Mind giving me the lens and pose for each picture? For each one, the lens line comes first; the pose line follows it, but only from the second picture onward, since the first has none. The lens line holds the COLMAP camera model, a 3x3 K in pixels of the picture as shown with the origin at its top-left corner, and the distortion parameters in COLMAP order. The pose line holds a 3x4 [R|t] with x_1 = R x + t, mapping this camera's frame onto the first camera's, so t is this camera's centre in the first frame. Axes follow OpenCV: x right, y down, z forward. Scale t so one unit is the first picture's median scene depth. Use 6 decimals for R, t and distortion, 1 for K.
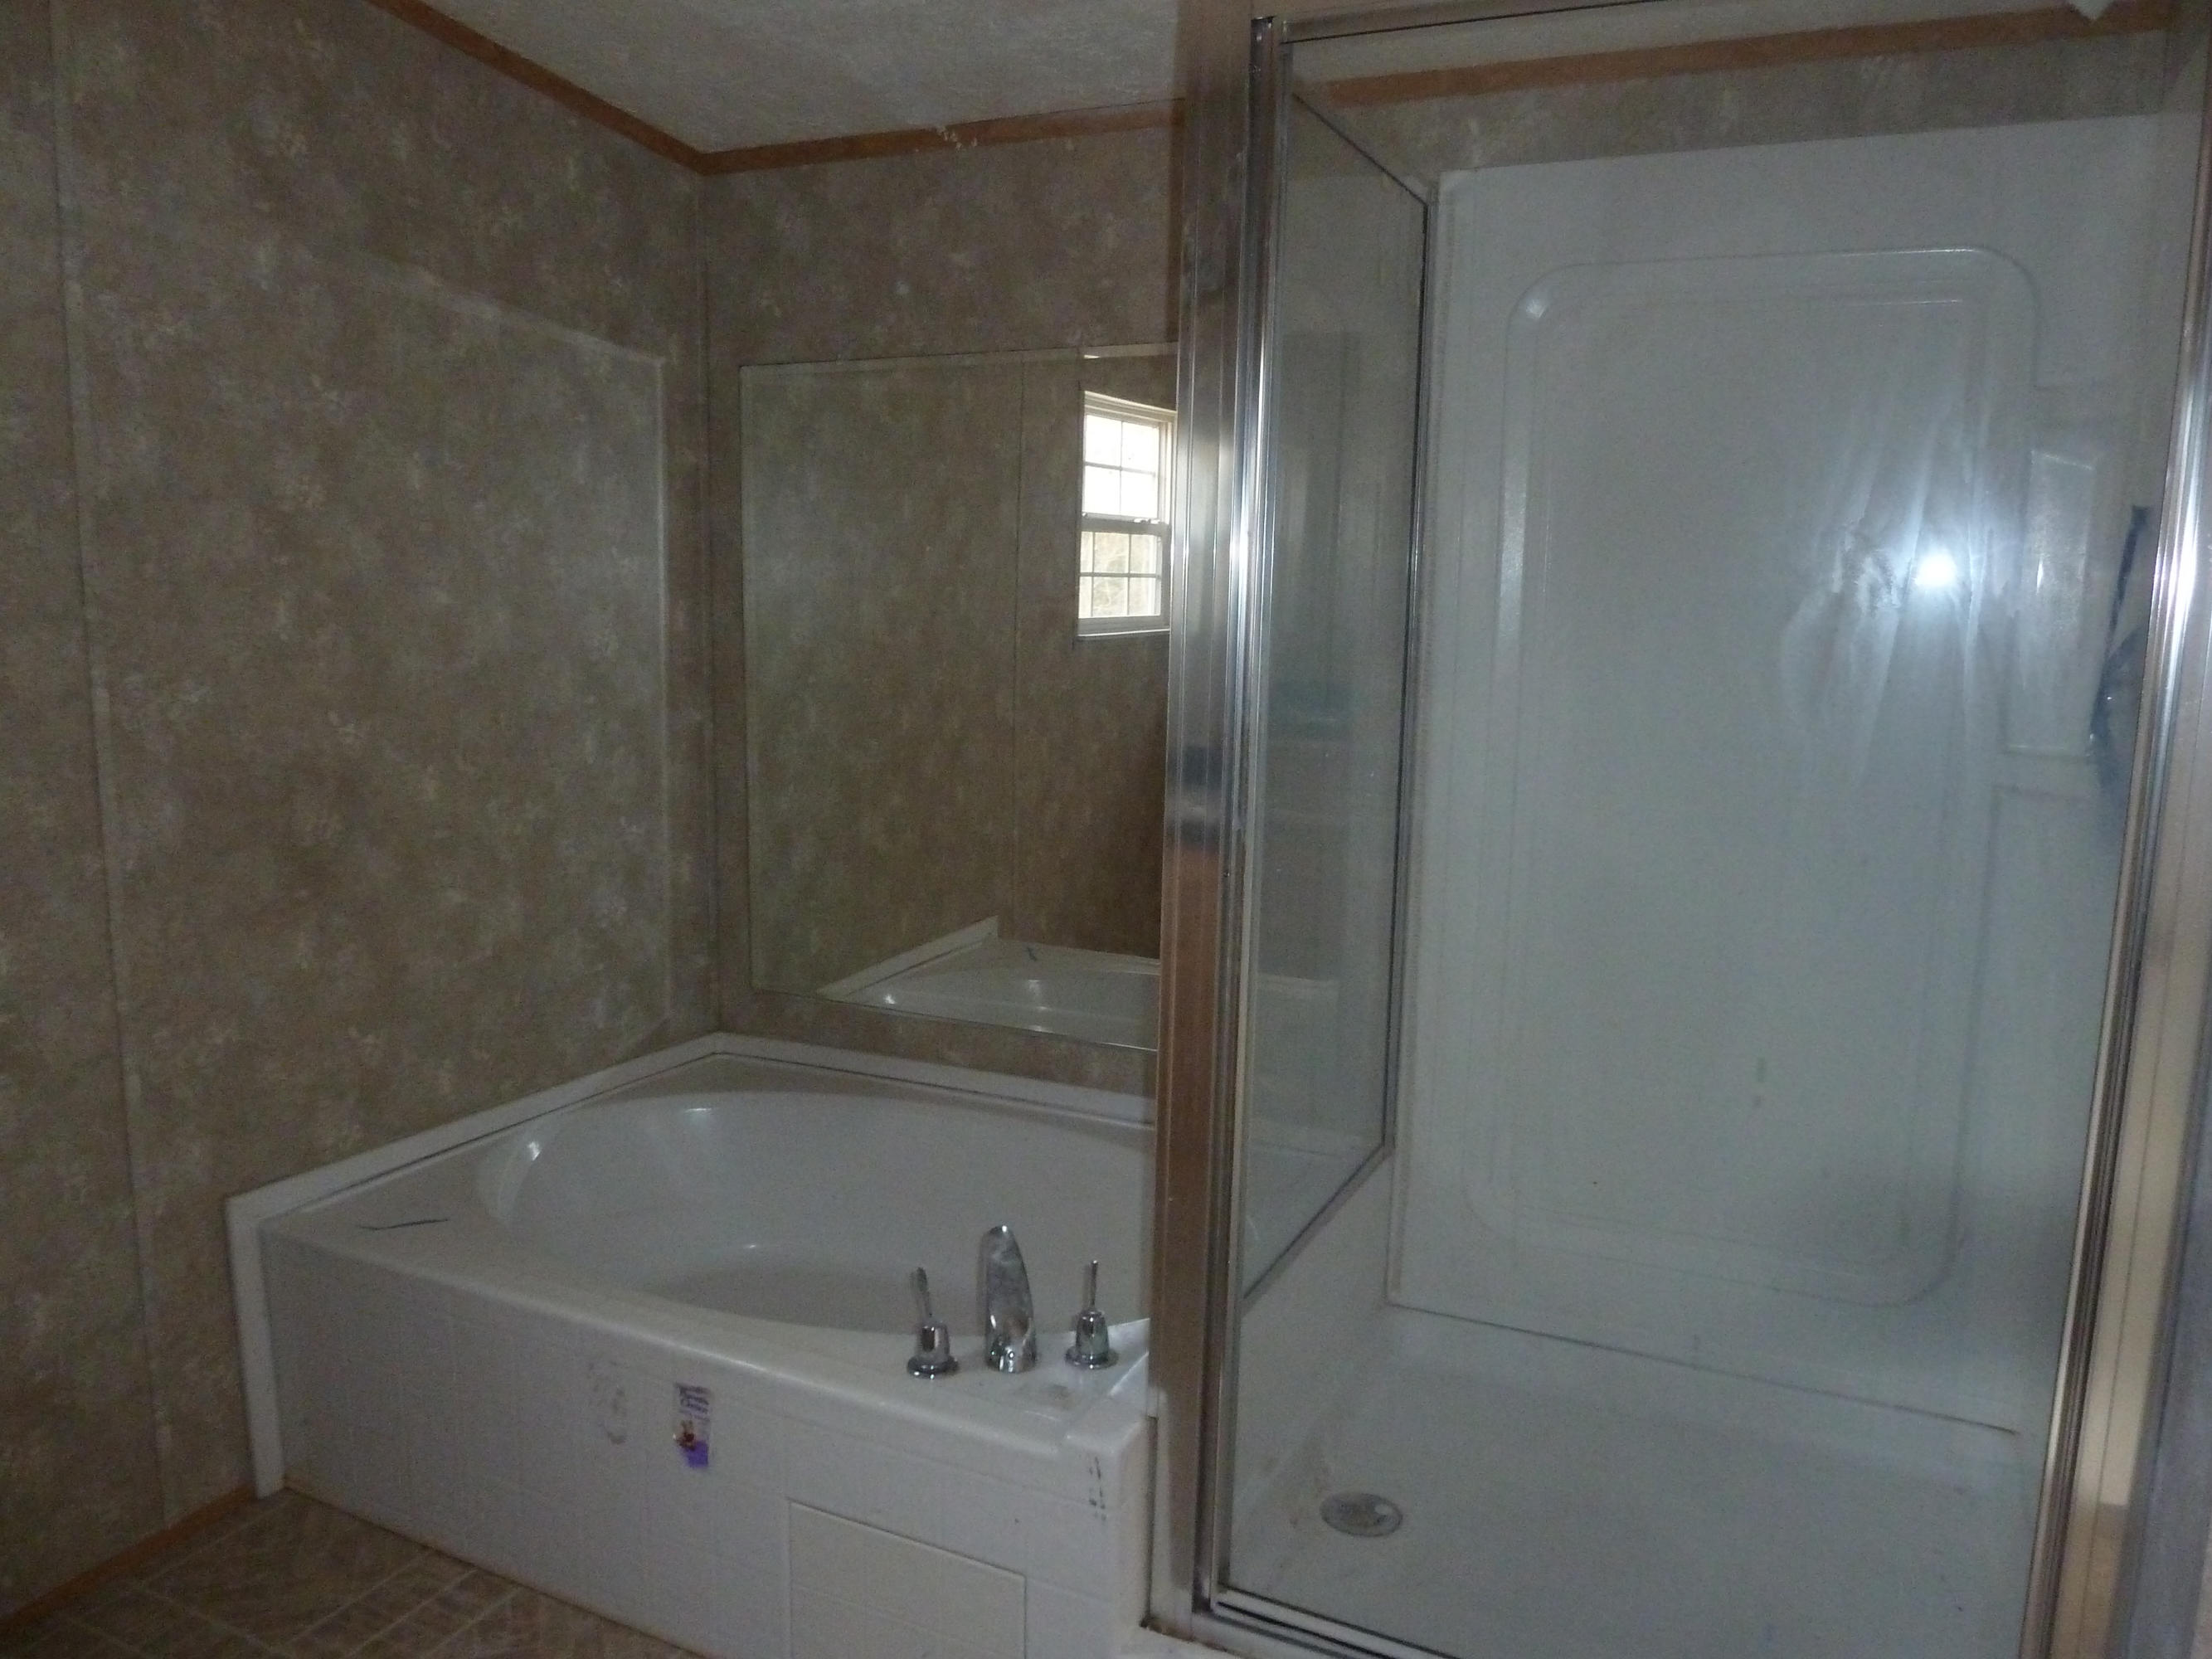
lens RADIAL K [[1637.3, 0, 1105.3], [0, 1637.3, 821.2], [0, 0, 1]] dist [-0.046290, 0.012488]
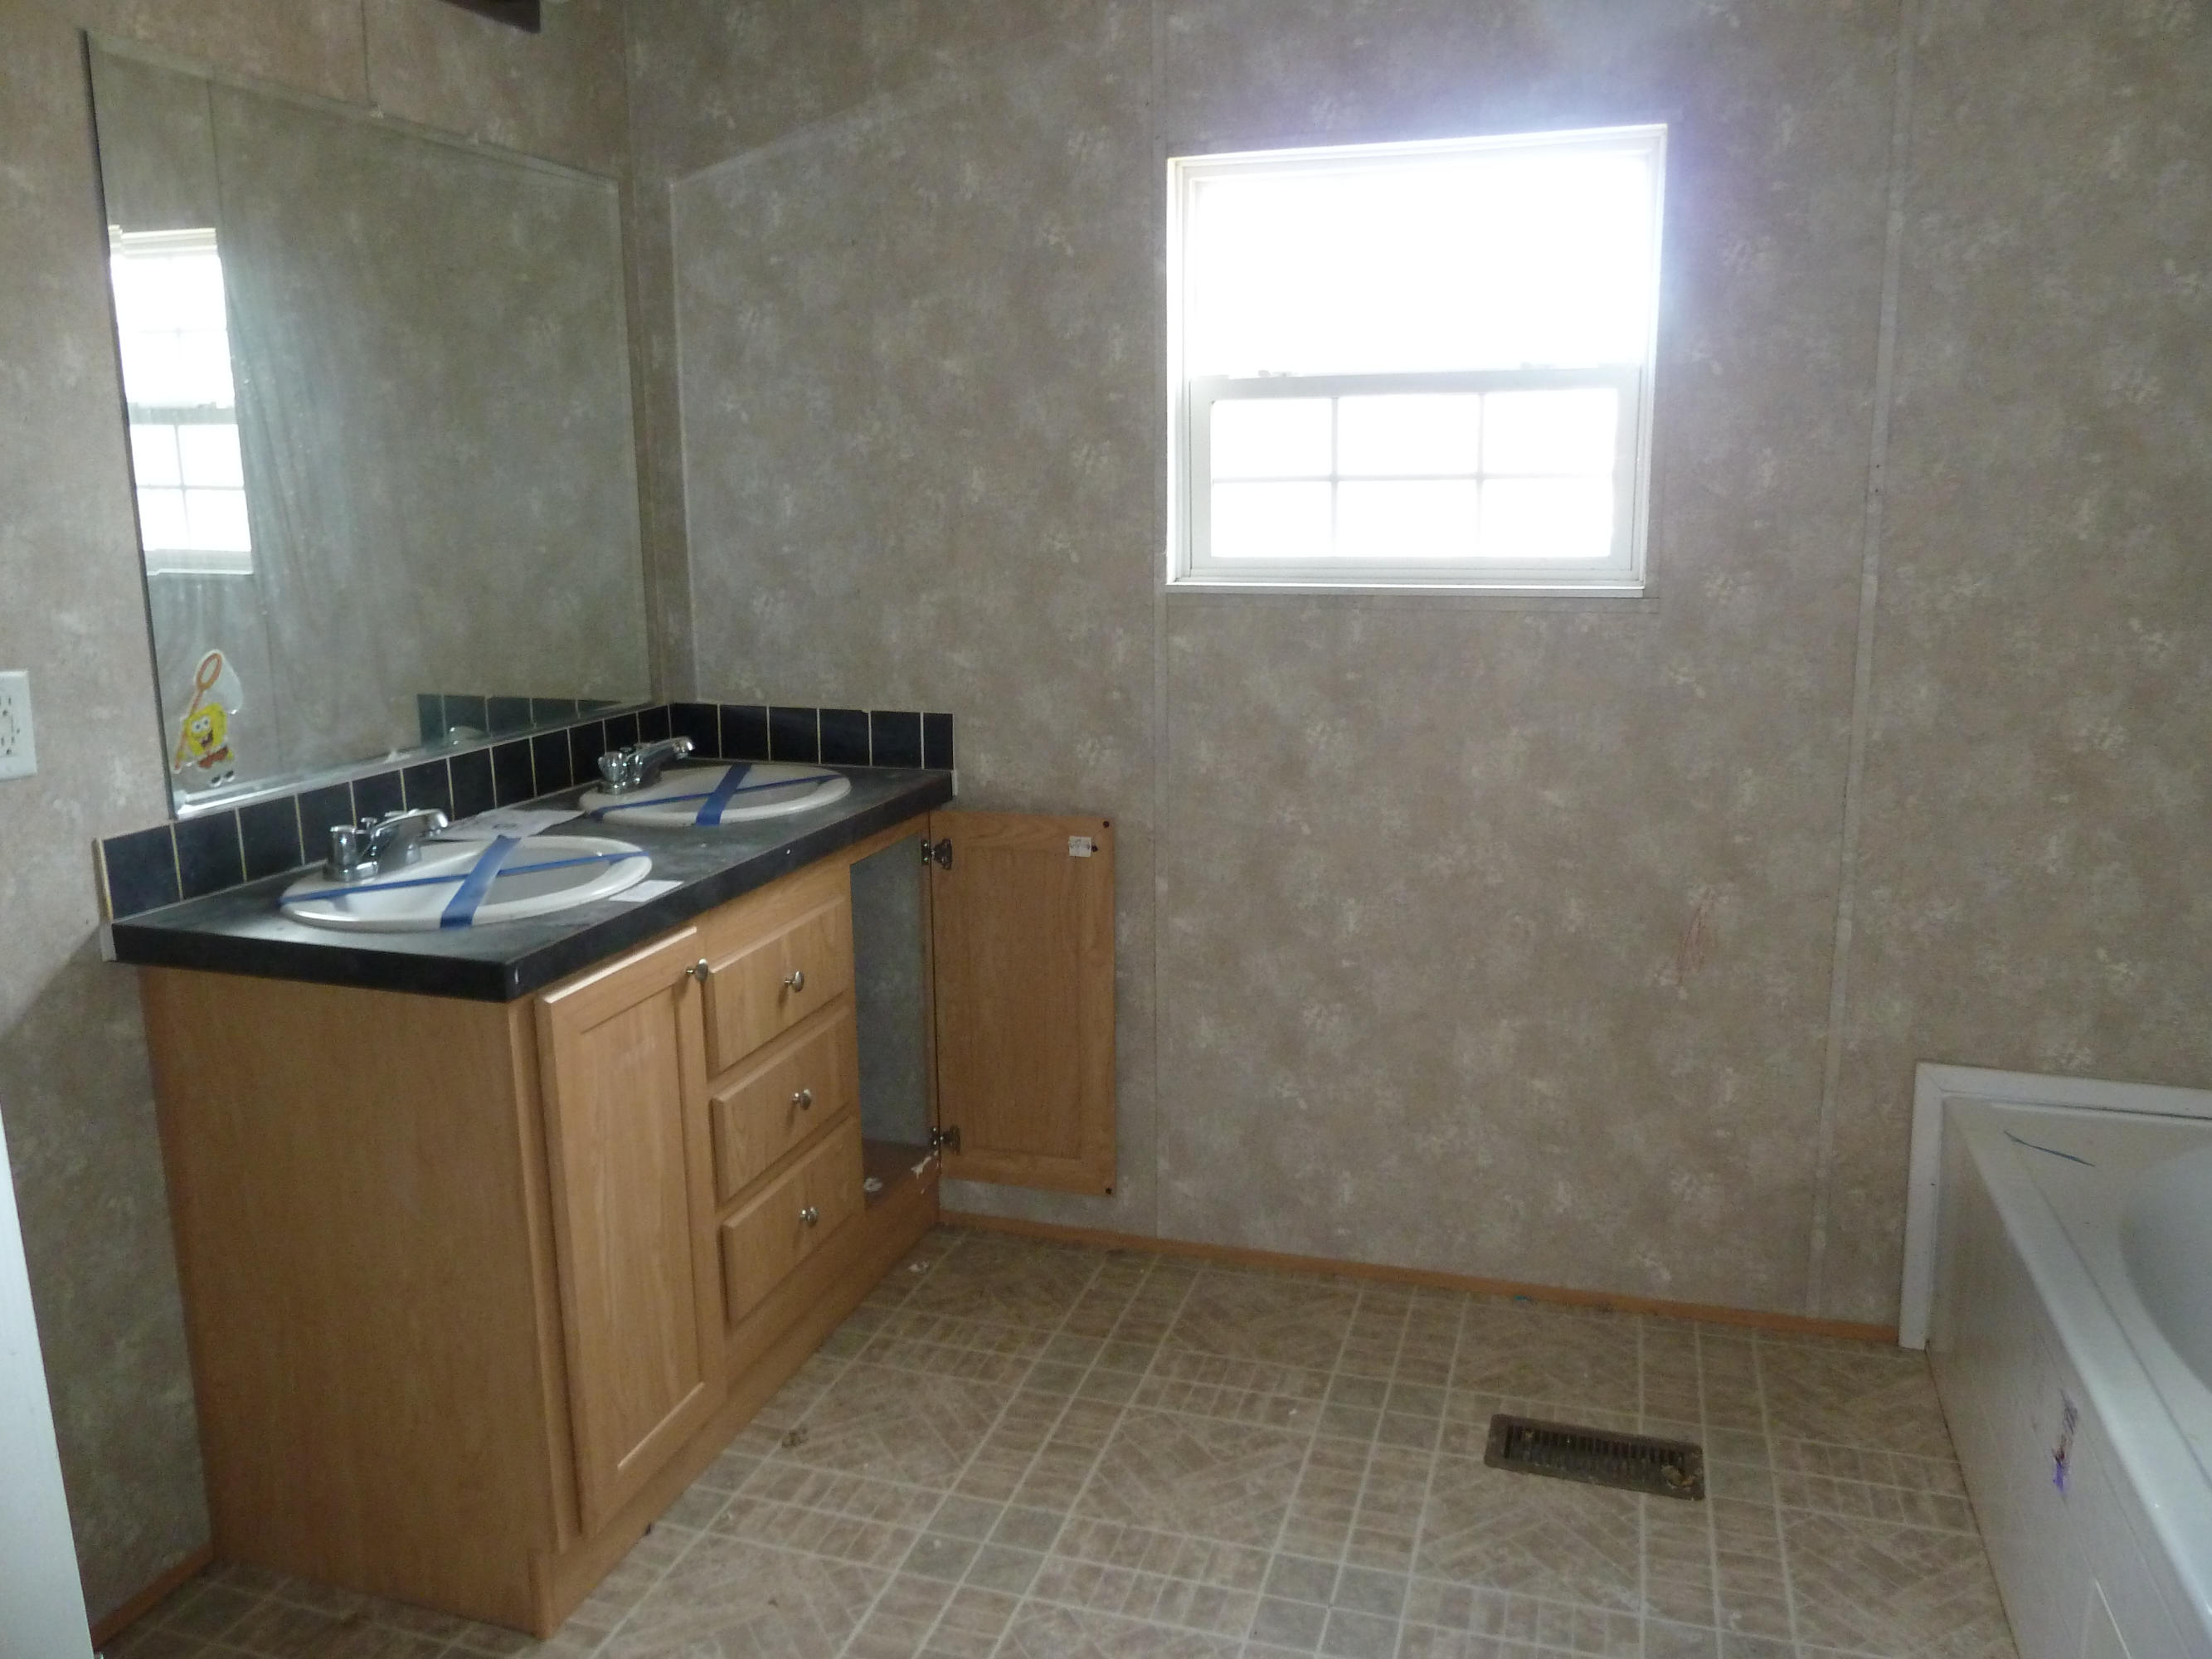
lens RADIAL K [[1637.3, 0, 1105.3], [0, 1637.3, 821.2], [0, 0, 1]] dist [-0.046290, 0.012488]
pose [[0.152597, 0.180266, -0.971709, 0.406432], [-0.137122, 0.977576, 0.159821, -0.020626], [0.978730, 0.108855, 0.173894, 0.279739]]
